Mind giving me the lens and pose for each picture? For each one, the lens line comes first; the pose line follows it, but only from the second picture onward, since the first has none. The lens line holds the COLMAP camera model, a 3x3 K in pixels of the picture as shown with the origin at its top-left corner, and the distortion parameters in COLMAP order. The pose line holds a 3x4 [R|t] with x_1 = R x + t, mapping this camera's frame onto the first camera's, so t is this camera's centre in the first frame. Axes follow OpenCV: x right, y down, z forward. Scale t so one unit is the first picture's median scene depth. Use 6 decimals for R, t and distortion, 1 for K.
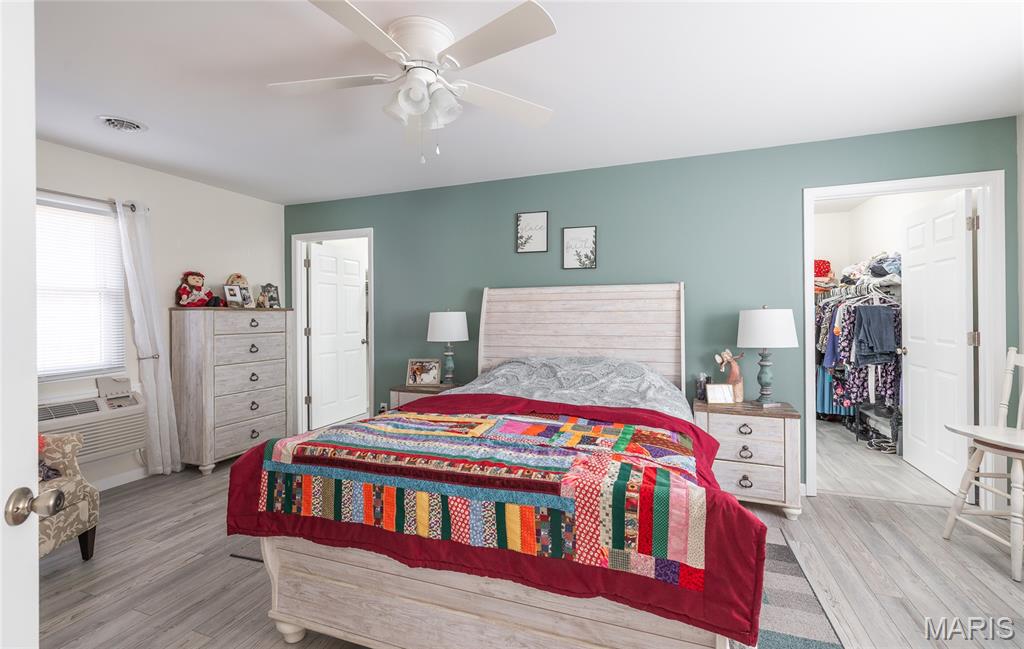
lens RADIAL K [[442.0, 0, 513.9], [0, 442.0, 311.6], [0, 0, 1]] dist [-0.000555, 0.000191]
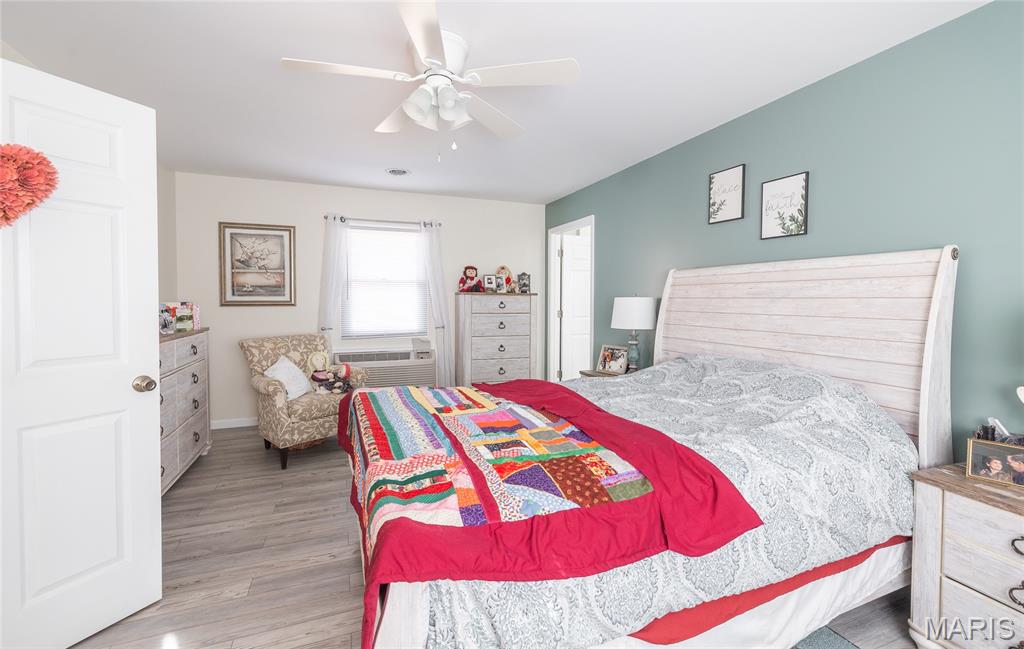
lens RADIAL K [[442.0, 0, 513.9], [0, 442.0, 311.6], [0, 0, 1]] dist [-0.000555, 0.000191]
pose [[0.663034, 0.031397, -0.747931, 0.383043], [-0.005275, 0.999291, 0.037272, -0.002552], [0.748571, -0.020768, 0.662729, 0.204652]]
